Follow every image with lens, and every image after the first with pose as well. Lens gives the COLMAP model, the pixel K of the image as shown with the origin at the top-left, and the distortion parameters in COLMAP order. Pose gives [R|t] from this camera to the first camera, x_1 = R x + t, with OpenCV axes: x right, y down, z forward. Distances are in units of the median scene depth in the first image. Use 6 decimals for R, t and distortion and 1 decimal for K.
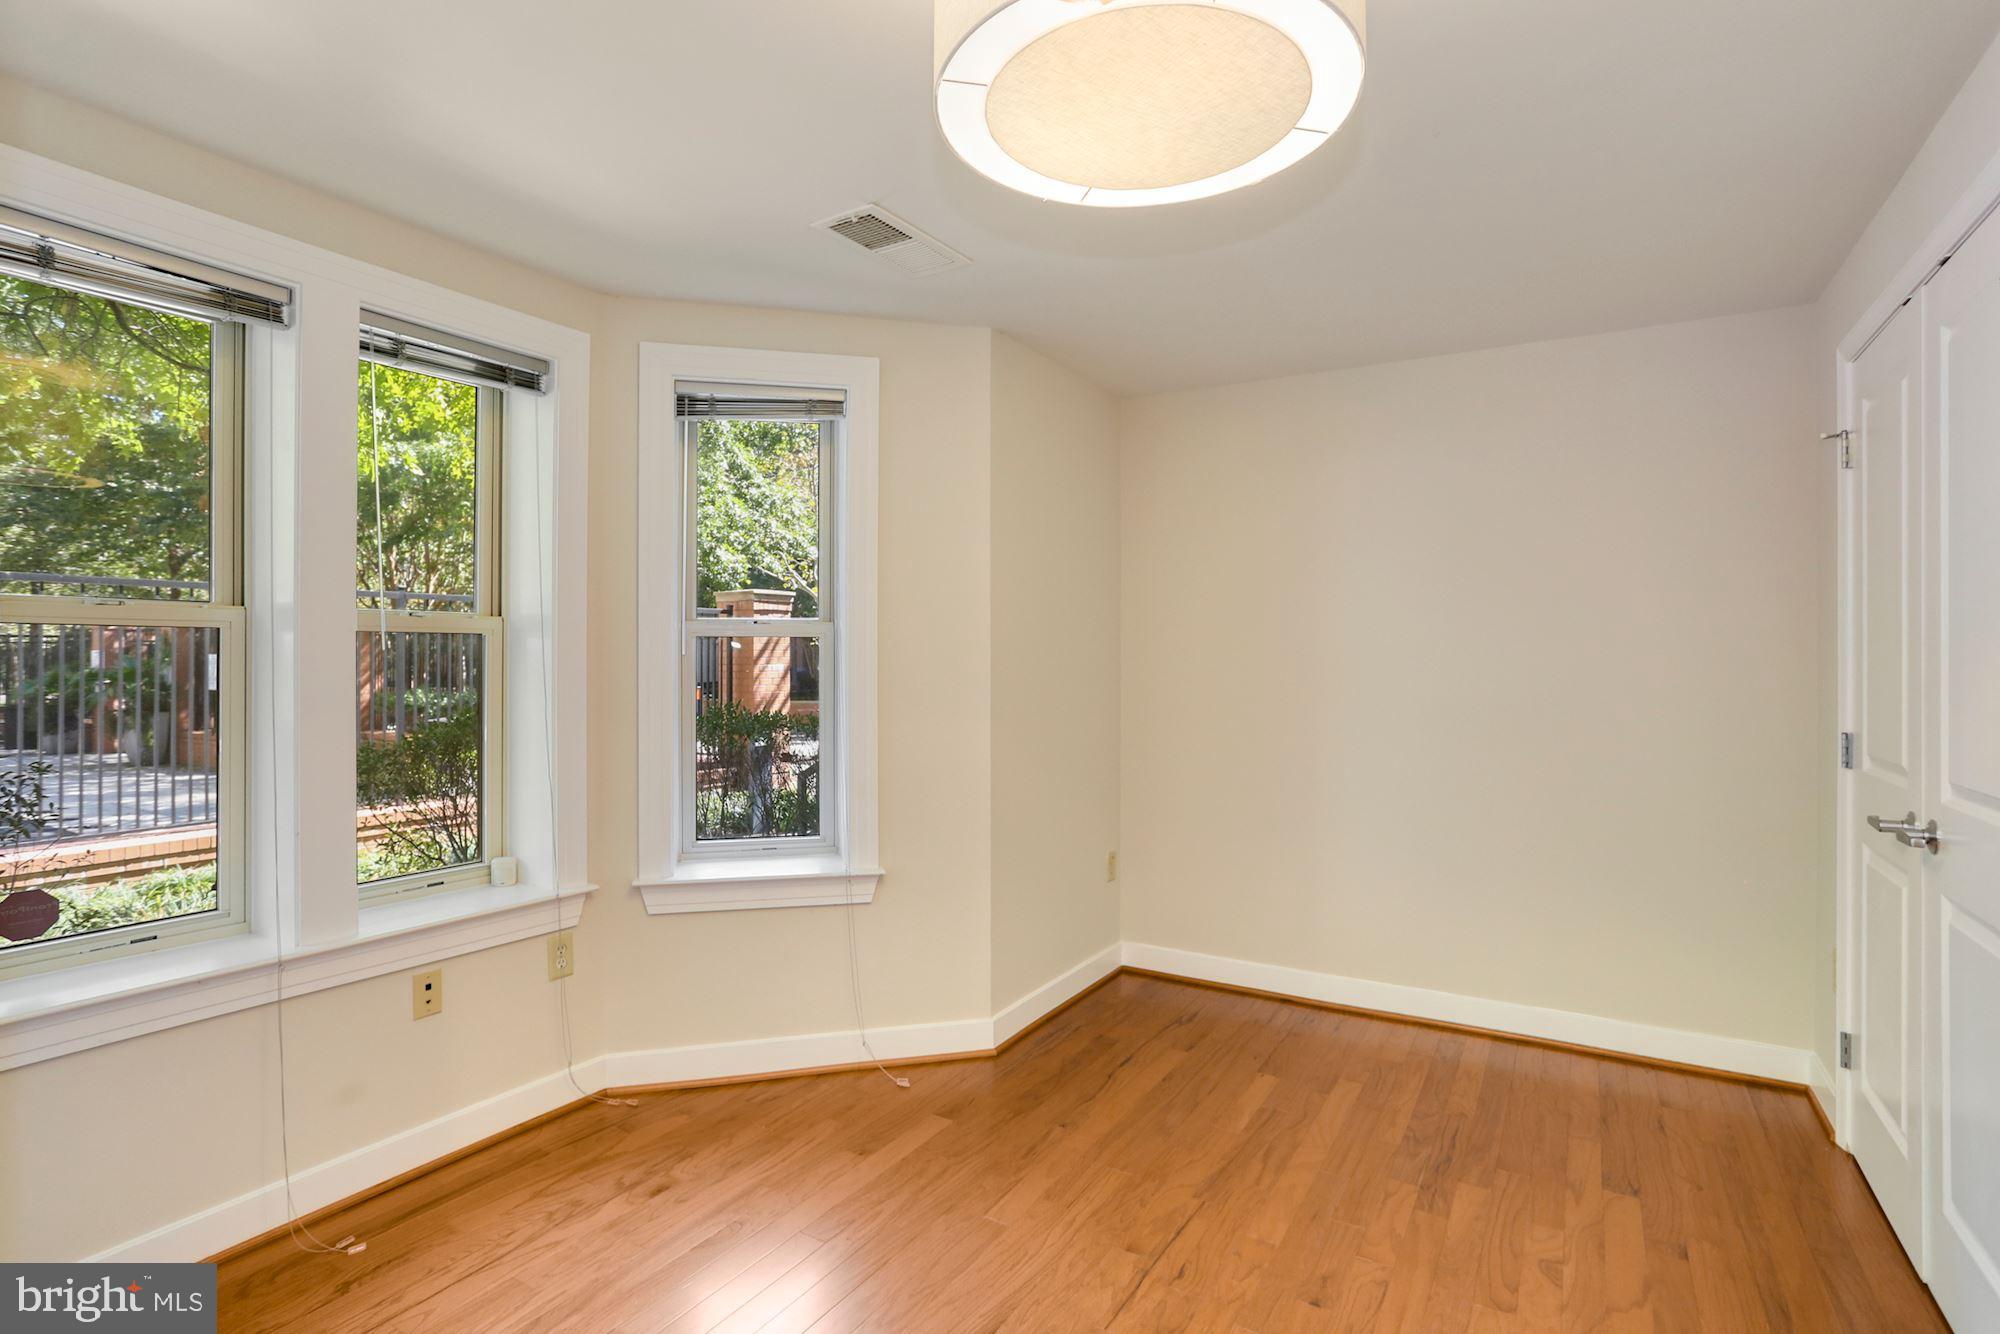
lens RADIAL K [[1009.3, 0, 987.6], [0, 1009.3, 661.4], [0, 0, 1]] dist [-0.001719, 0.001804]
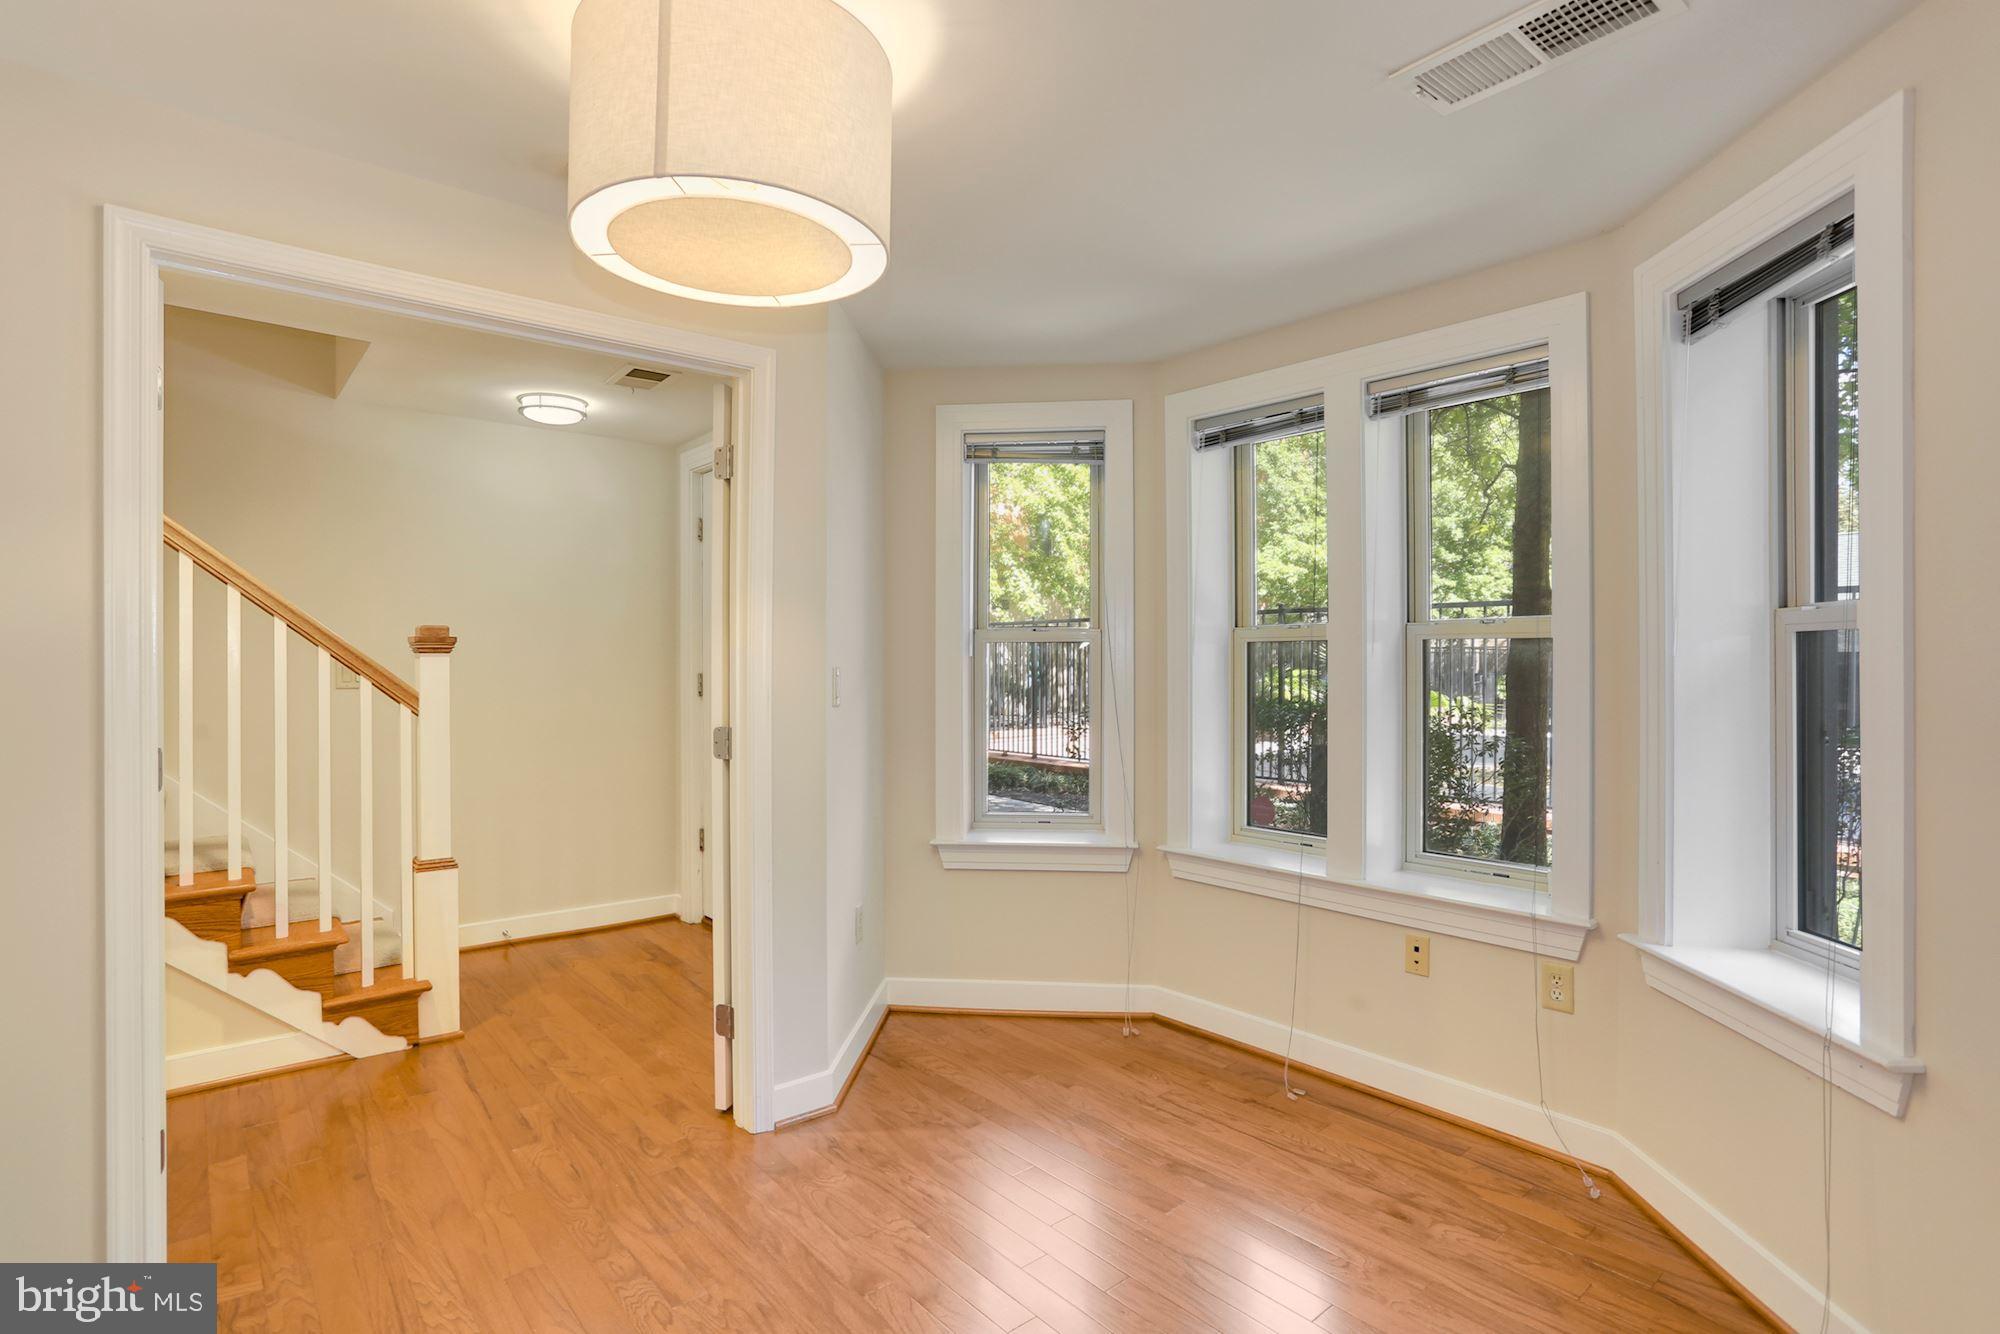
lens RADIAL K [[1009.3, 0, 988.2], [0, 1009.3, 666.9], [0, 0, 1]] dist [-0.001719, 0.001804]
pose [[-0.329550, -0.002660, -0.944135, 0.718143], [-0.004140, 0.999990, -0.001372, 0.006934], [0.944129, 0.003457, -0.329557, 0.959976]]
